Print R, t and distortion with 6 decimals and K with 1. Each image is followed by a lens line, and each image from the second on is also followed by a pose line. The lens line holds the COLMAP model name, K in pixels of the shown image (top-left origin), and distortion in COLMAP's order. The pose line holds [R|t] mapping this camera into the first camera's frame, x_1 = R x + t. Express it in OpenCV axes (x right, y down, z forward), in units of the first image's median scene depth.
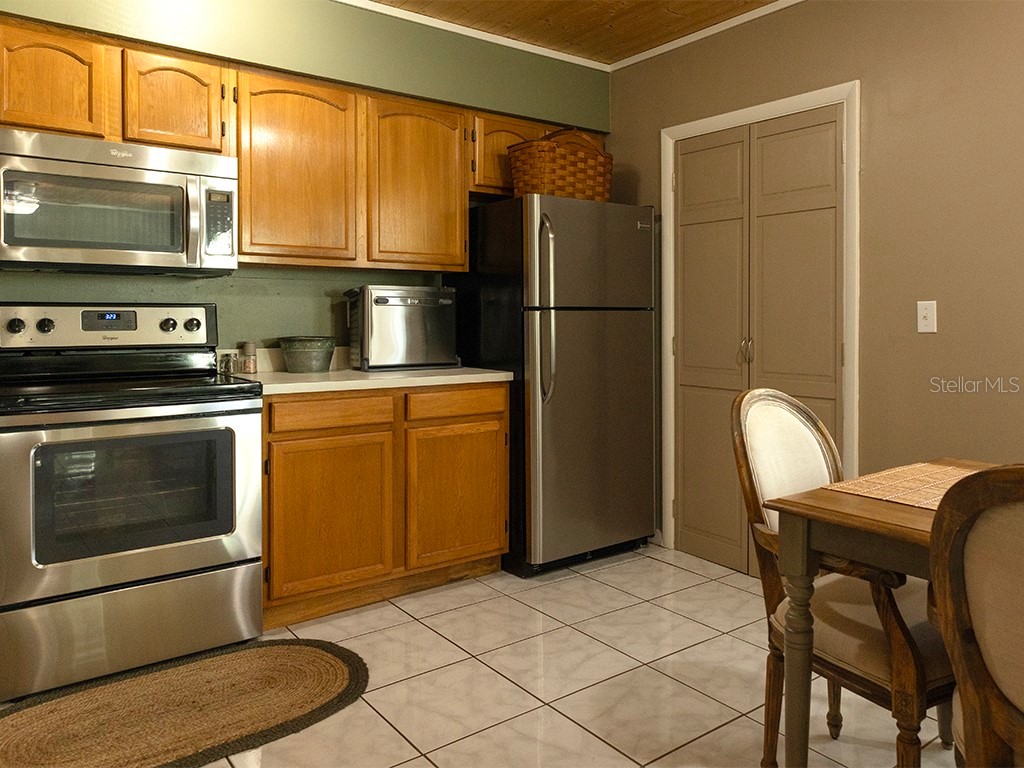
lens RADIAL K [[779.2, 0, 601.1], [0, 779.2, 318.5], [0, 0, 1]] dist [-0.005440, -0.006539]
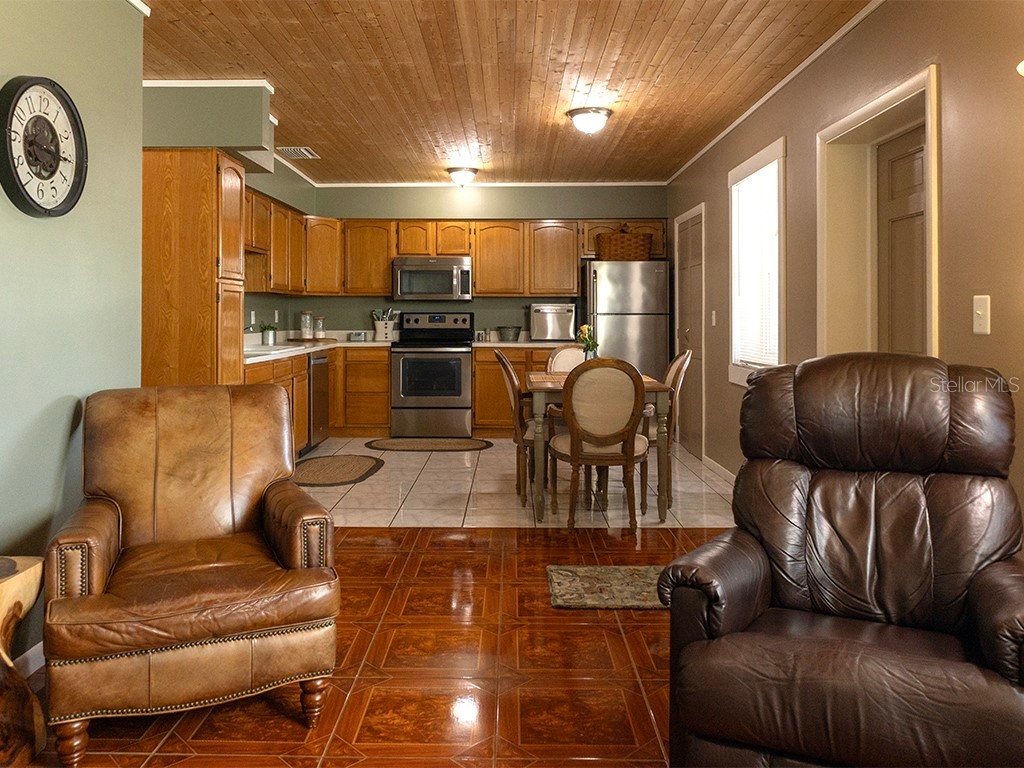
lens RADIAL K [[779.2, 0, 499.2], [0, 779.2, 280.2], [0, 0, 1]] dist [-0.005440, -0.006539]
pose [[0.745033, -0.030928, -0.666310, 1.299314], [-0.003060, 0.998755, -0.049782, 0.001844], [0.667020, 0.039128, 0.744011, -0.855919]]
